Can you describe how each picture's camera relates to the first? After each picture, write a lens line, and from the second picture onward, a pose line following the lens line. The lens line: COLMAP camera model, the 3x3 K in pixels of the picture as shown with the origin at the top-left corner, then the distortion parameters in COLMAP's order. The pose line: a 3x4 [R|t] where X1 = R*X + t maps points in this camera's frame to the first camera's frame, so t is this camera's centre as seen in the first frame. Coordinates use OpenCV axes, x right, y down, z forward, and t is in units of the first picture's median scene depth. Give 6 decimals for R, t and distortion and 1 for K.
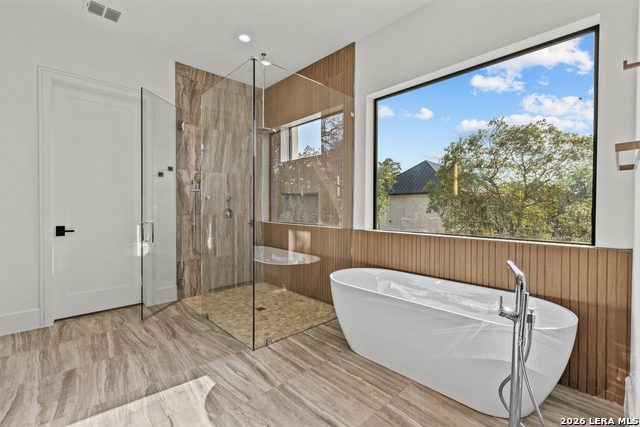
lens RADIAL K [[284.1, 0, 319.0], [0, 284.1, 213.1], [0, 0, 1]] dist [-0.002758, 0.000582]
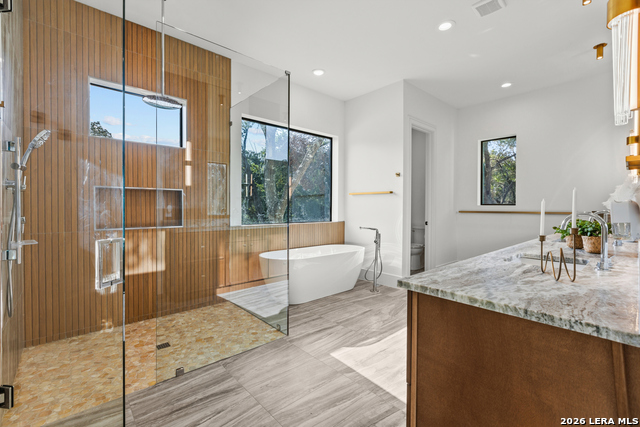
lens RADIAL K [[284.1, 0, 318.0], [0, 284.1, 212.5], [0, 0, 1]] dist [-0.002758, 0.000582]
pose [[0.021103, -0.013101, 0.999691, -1.157693], [0.014692, 0.999810, 0.012793, -0.007522], [-0.999669, 0.014417, 0.021292, 0.741529]]
